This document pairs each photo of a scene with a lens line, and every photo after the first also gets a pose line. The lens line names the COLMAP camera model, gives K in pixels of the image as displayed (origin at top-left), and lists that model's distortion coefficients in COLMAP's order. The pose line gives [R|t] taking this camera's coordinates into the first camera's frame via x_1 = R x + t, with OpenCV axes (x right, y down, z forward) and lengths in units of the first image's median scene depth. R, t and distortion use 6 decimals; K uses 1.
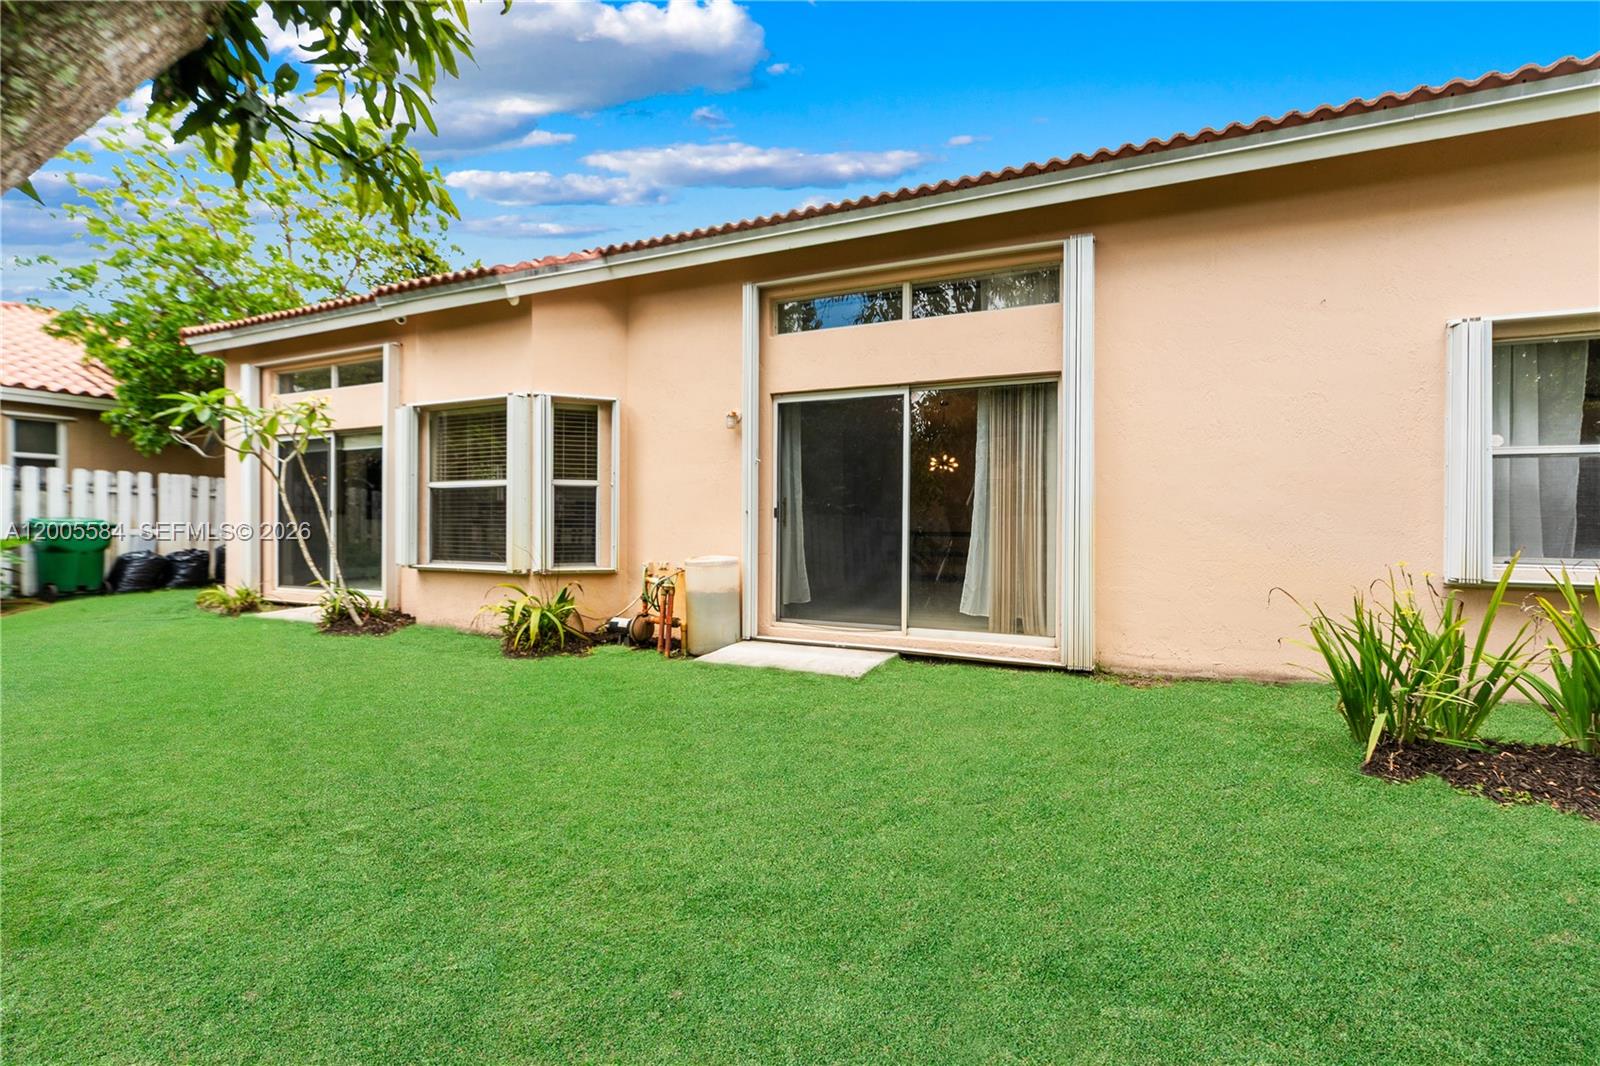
lens RADIAL K [[745.9, 0, 801.0], [0, 745.9, 534.1], [0, 0, 1]] dist [-0.010739, 0.000300]
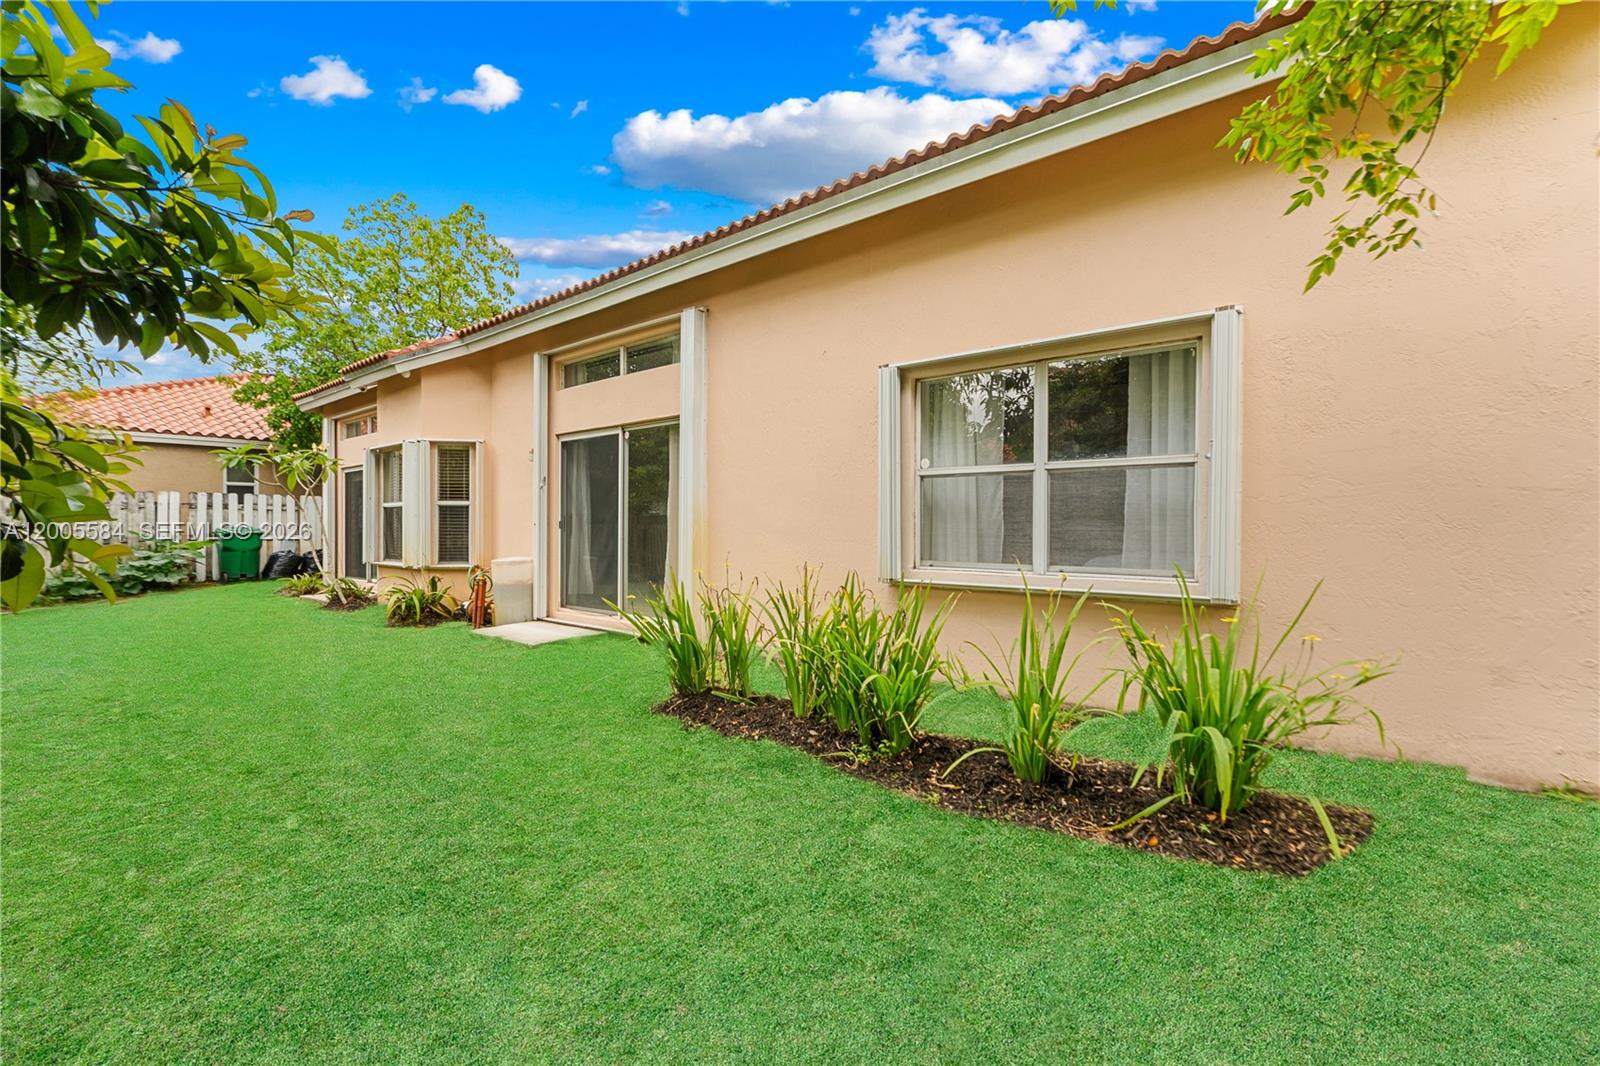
lens RADIAL K [[745.9, 0, 795.3], [0, 745.9, 539.5], [0, 0, 1]] dist [-0.010739, 0.000300]
pose [[0.959911, 0.002658, -0.280293, 0.712248], [-0.002540, 0.999996, 0.000783, -0.004307], [0.280294, -0.000039, 0.959914, -0.142965]]
